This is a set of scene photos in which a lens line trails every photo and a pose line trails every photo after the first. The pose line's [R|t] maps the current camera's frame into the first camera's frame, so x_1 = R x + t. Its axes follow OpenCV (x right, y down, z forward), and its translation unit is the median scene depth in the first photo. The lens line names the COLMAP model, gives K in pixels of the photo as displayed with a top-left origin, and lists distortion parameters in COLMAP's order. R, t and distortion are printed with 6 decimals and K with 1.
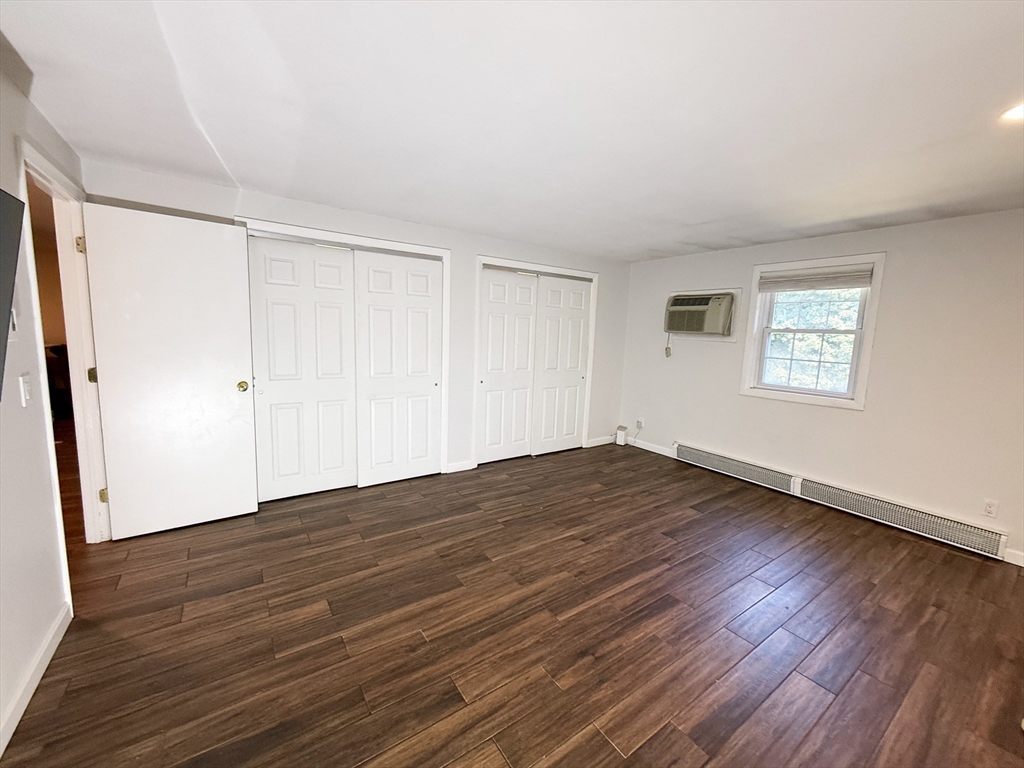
lens RADIAL K [[408.1, 0, 513.1], [0, 408.1, 380.9], [0, 0, 1]] dist [-0.001855, -0.000375]
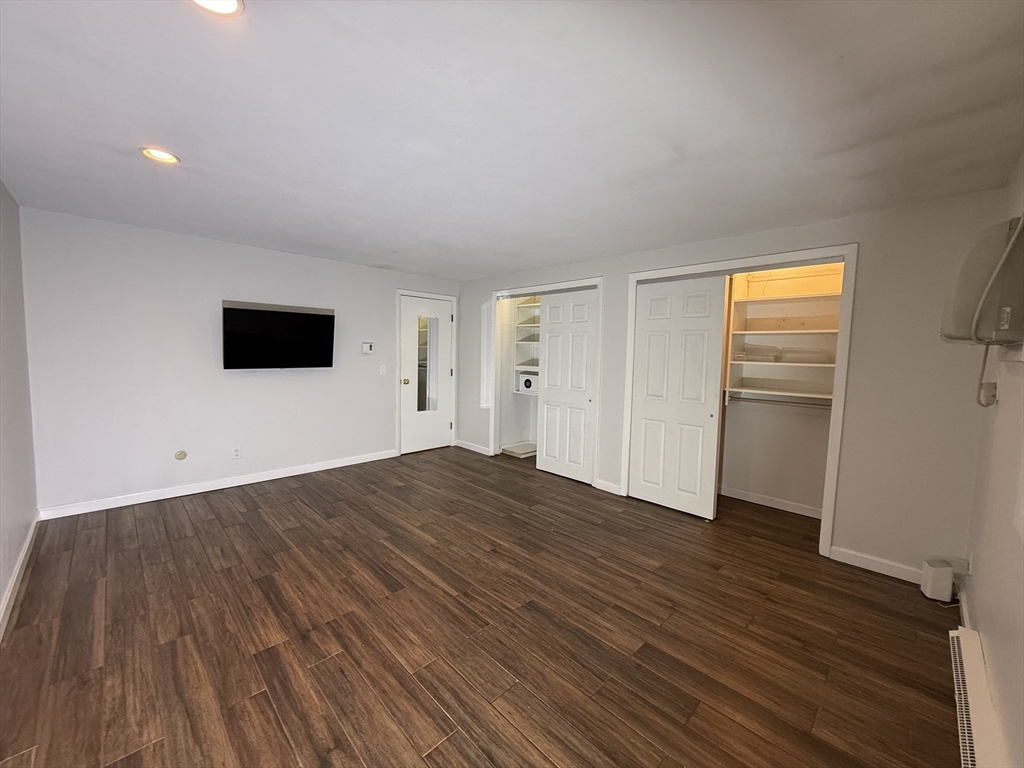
lens RADIAL K [[408.1, 0, 513.1], [0, 408.1, 380.9], [0, 0, 1]] dist [-0.001855, -0.000375]
pose [[0.170424, 0.040769, -0.984527, 0.938838], [-0.136014, 0.990553, 0.017475, -0.037865], [0.975938, 0.130931, 0.174359, 0.665891]]
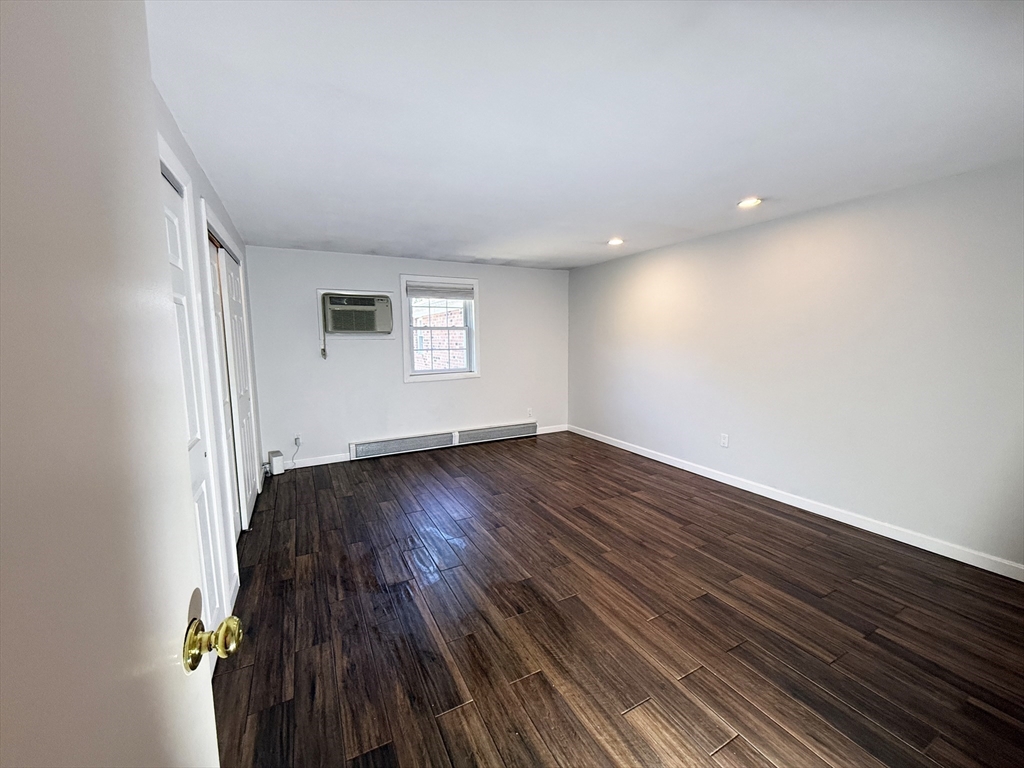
lens RADIAL K [[408.1, 0, 513.1], [0, 408.1, 380.9], [0, 0, 1]] dist [-0.001855, -0.000375]
pose [[0.120127, -0.147987, 0.981667, -0.672514], [0.134843, 0.982096, 0.131551, -0.101699], [-0.983558, 0.116568, 0.137931, 0.624524]]
